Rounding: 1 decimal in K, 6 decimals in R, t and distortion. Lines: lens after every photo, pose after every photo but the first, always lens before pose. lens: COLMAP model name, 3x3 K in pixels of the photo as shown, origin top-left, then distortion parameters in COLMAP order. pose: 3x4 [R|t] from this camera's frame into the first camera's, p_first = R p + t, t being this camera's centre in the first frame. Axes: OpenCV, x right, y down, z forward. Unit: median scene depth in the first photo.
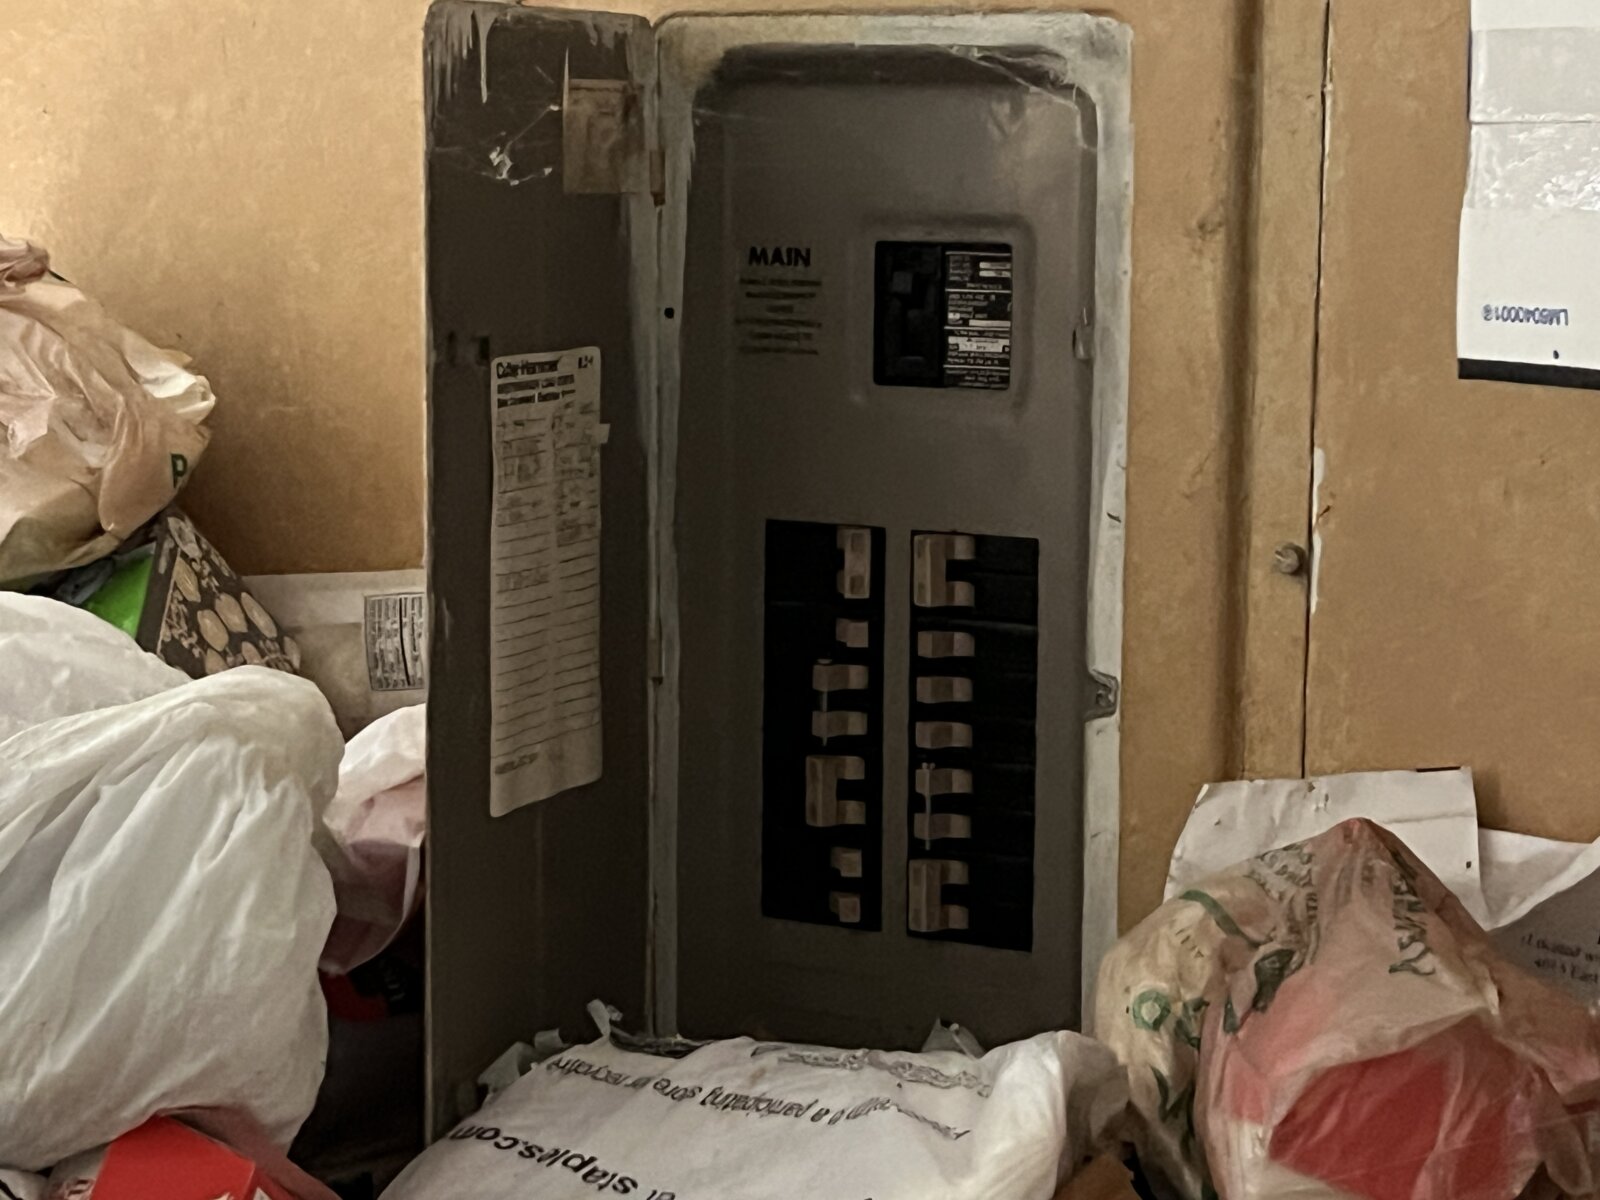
lens RADIAL K [[3579.0, 0, 800.0], [0, 3579.0, 600.0], [0, 0, 1]] dist [0.036374, 0.061301]
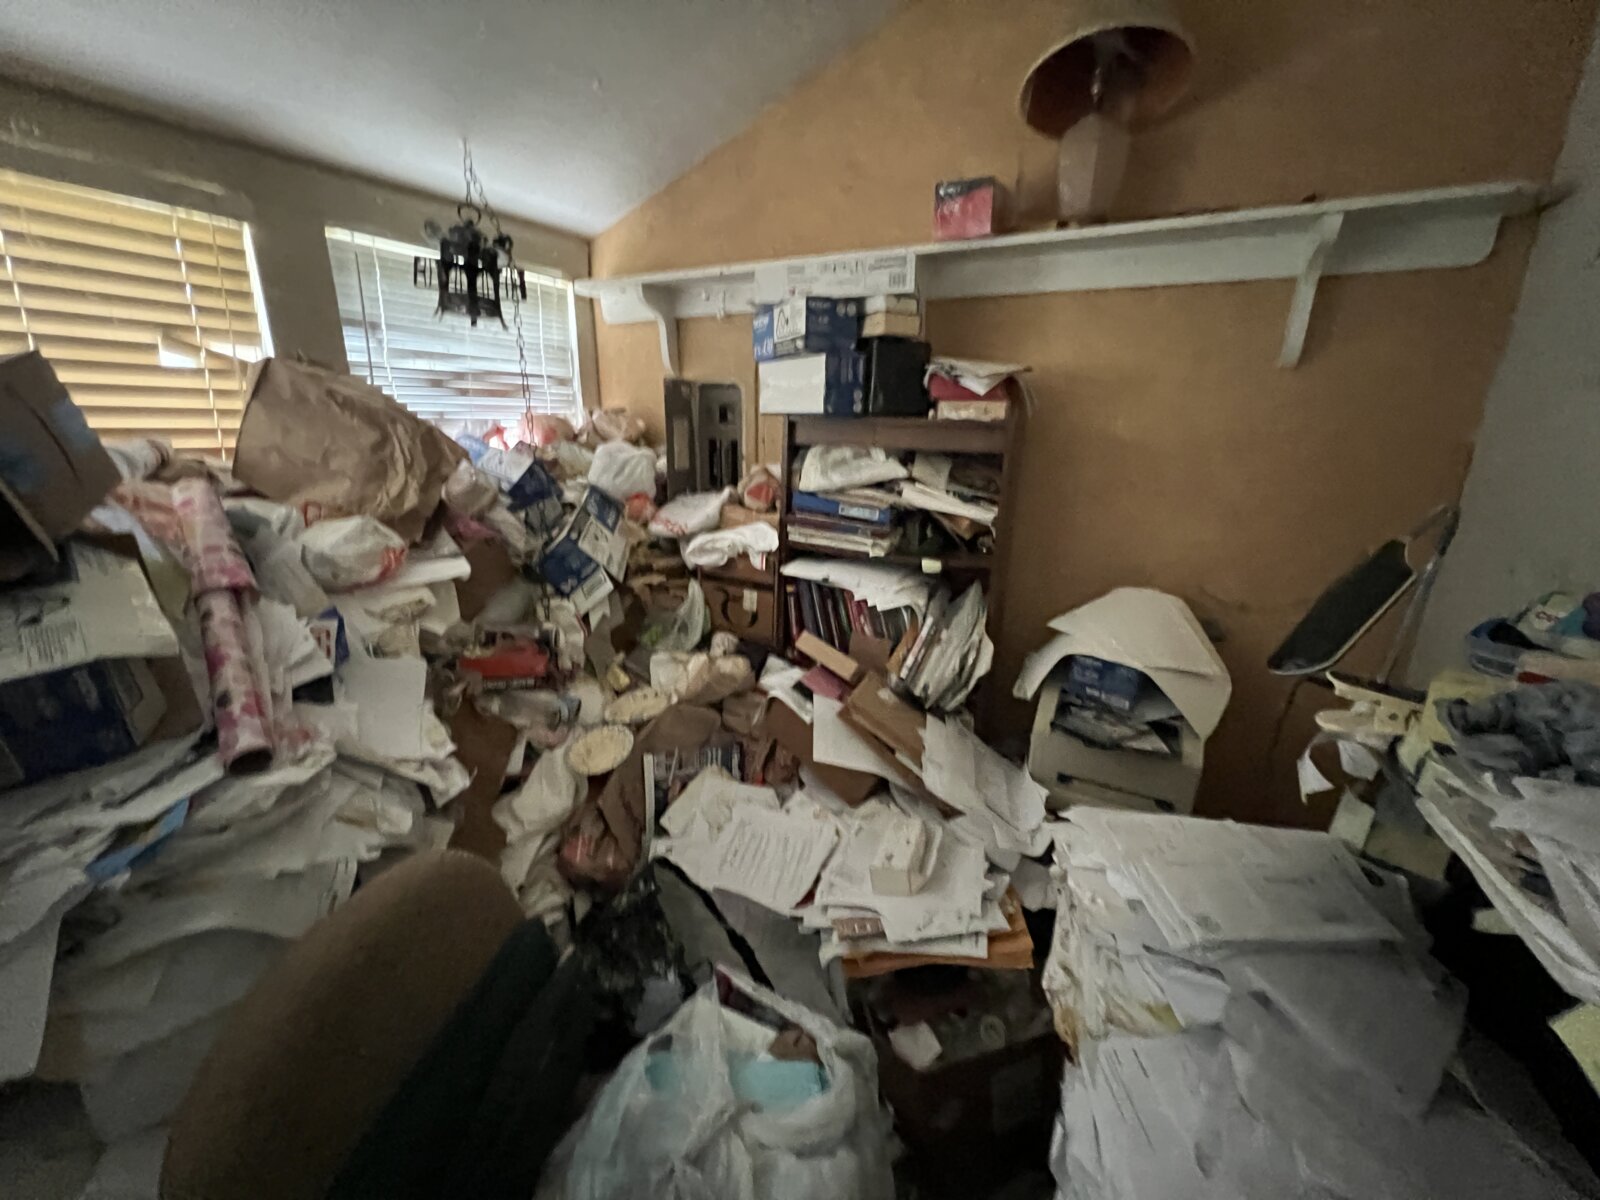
lens RADIAL K [[643.3, 0, 800.0], [0, 643.3, 600.0], [0, 0, 1]] dist [-0.001456, -0.000173]
pose [[0.999884, -0.003387, 0.014840, 0.200305], [0.001066, 0.988117, 0.153701, 0.132409], [-0.015185, -0.153667, 0.988006, -0.654623]]
